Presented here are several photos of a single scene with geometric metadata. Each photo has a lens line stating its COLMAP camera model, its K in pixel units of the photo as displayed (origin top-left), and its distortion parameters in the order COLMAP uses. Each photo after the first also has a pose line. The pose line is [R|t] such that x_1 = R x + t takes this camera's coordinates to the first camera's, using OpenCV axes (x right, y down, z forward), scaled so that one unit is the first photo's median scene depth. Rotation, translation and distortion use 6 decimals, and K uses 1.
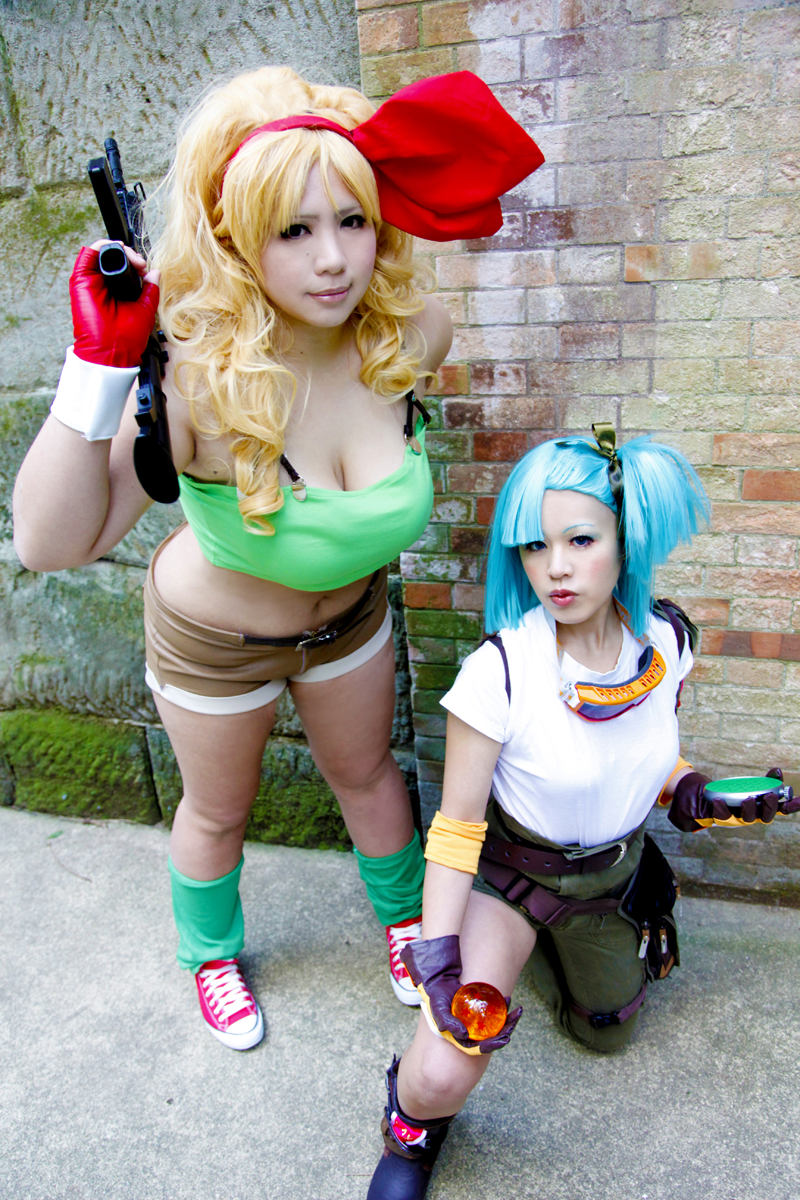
lens RADIAL K [[919.8, 0, 389.1], [0, 919.8, 611.2], [0, 0, 1]] dist [-0.089899, 0.074732]
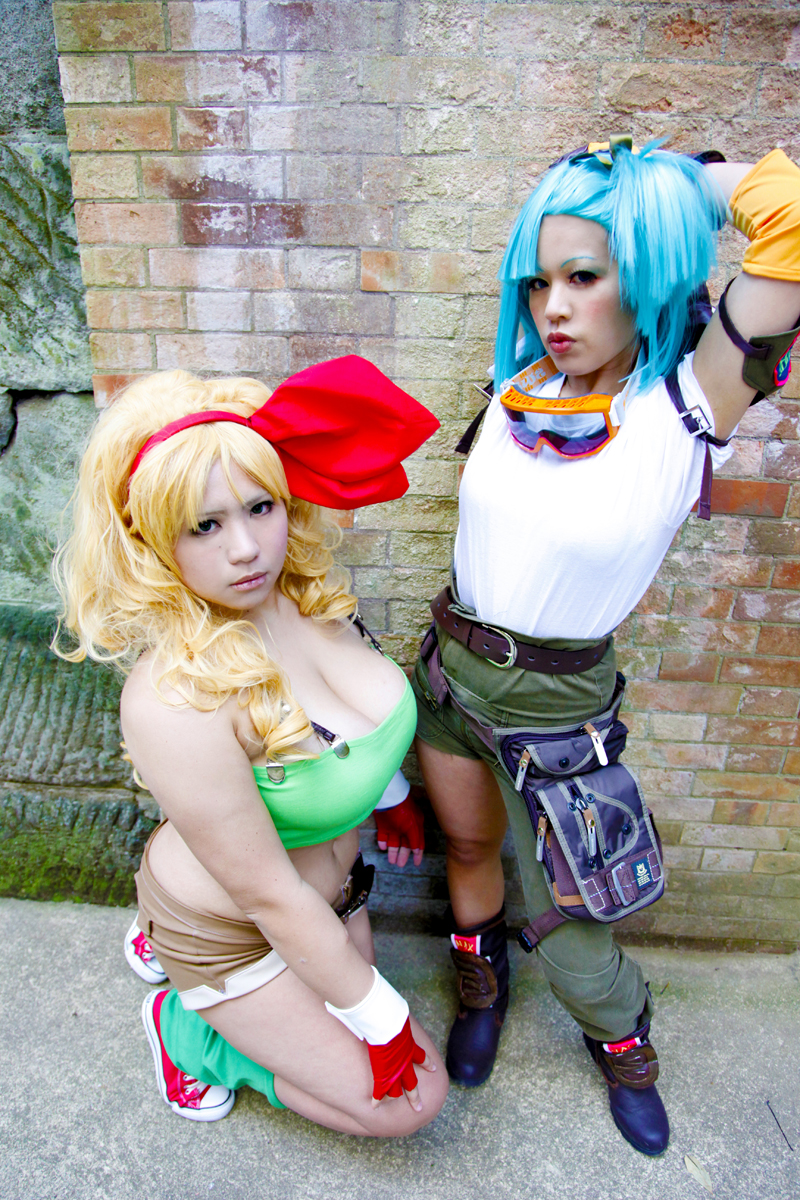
lens RADIAL K [[821.2, 0, 391.6], [0, 821.2, 613.1], [0, 0, 1]] dist [-0.118629, 0.061282]
pose [[0.973519, -0.000040, 0.228604, 0.106116], [-0.000740, 0.999994, 0.003326, -0.048301], [-0.228603, -0.003407, 0.973514, 0.216120]]
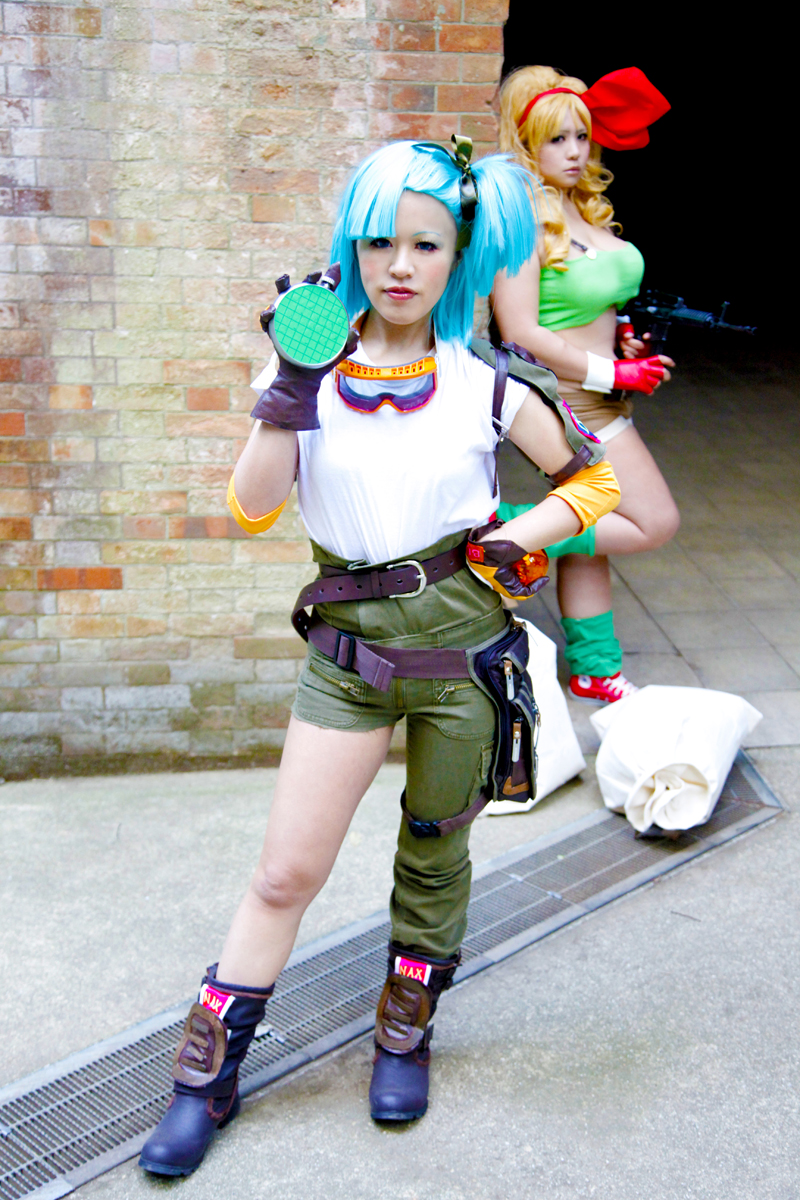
lens RADIAL K [[1485.1, 0, 381.5], [0, 1485.1, 618.0], [0, 0, 1]] dist [0.119938, 0.000000]
pose [[0.914929, -0.011312, 0.403455, -0.260848], [0.089304, 0.980505, -0.175026, 0.625599], [-0.393610, 0.196167, 0.898103, -1.106186]]
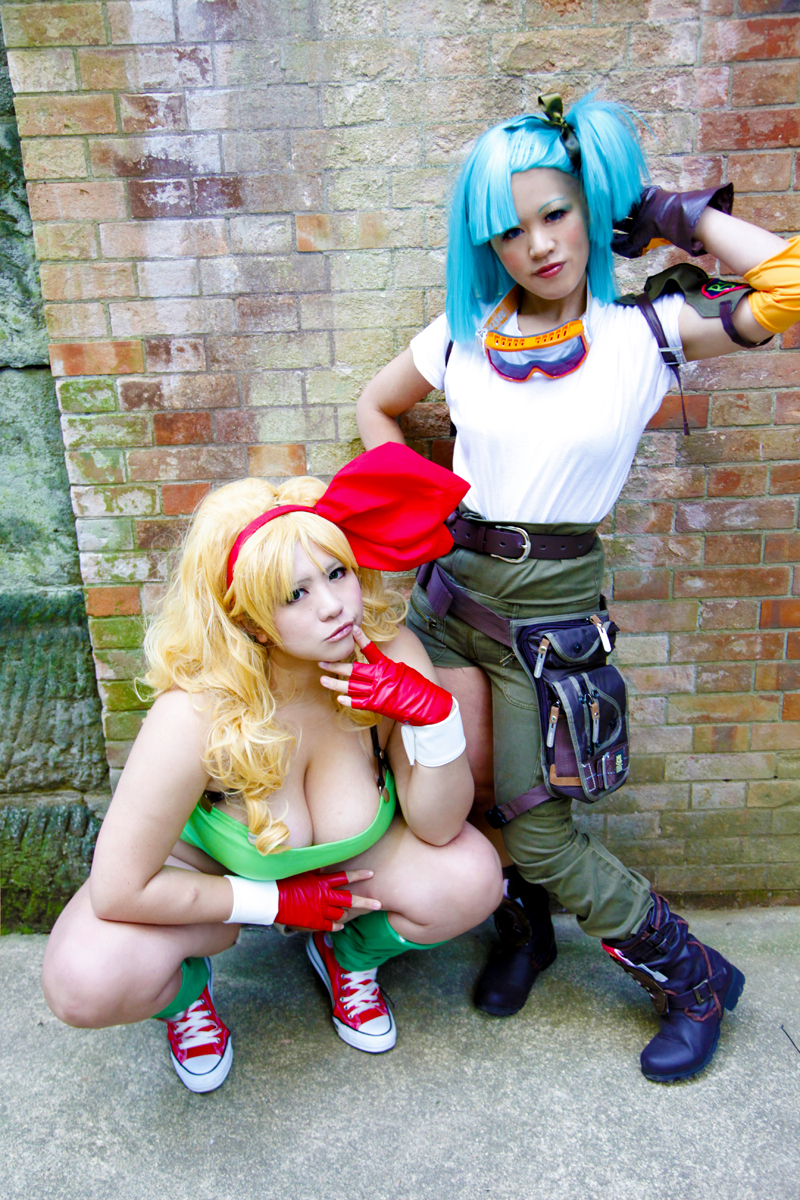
lens RADIAL K [[1190.5, 0, 385.9], [0, 1190.5, 615.1], [0, 0, 1]] dist [0.045551, 0.000000]
pose [[0.962373, -0.057185, 0.265647, -0.016285], [0.084347, 0.992182, -0.091981, 0.155464], [-0.258310, 0.110926, 0.959673, -0.229065]]
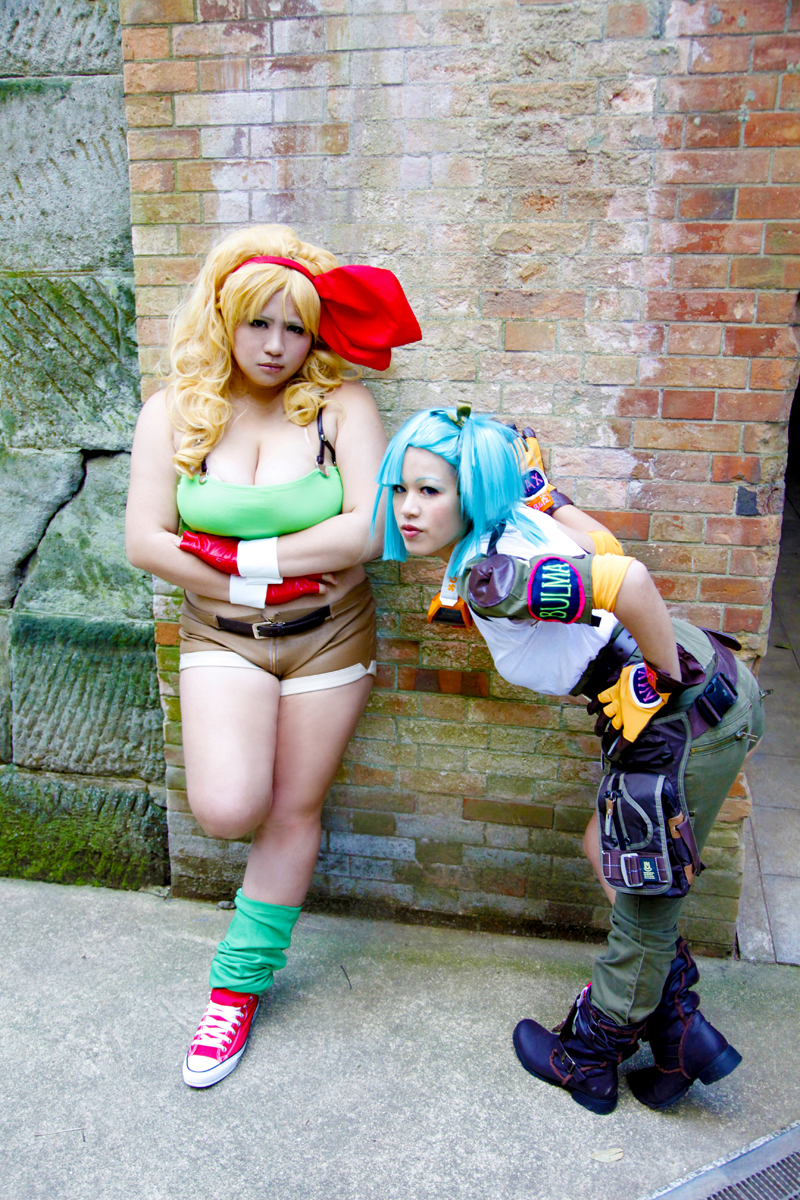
lens RADIAL K [[999.2, 0, 385.8], [0, 999.2, 610.9], [0, 0, 1]] dist [-0.053274, 0.067963]
pose [[0.992776, 0.059403, 0.104243, 0.210714], [-0.041475, 0.985184, -0.166408, 0.186321], [-0.112583, 0.160883, 0.980531, -0.324680]]
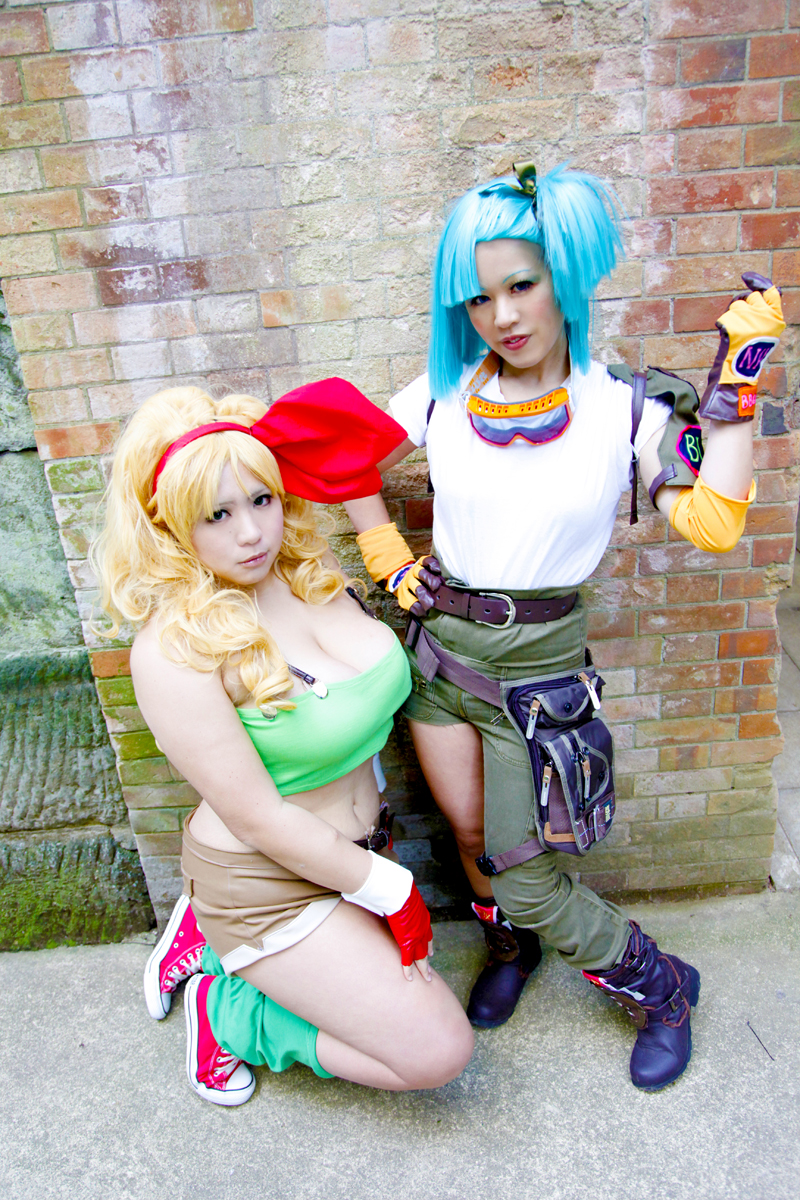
lens RADIAL K [[879.9, 0, 391.8], [0, 879.9, 613.3], [0, 0, 1]] dist [-0.097345, 0.064705]
pose [[0.957529, -0.115602, 0.264148, 0.101135], [0.134069, 0.989558, -0.052926, 0.022914], [-0.255272, 0.086092, 0.963029, 0.053405]]
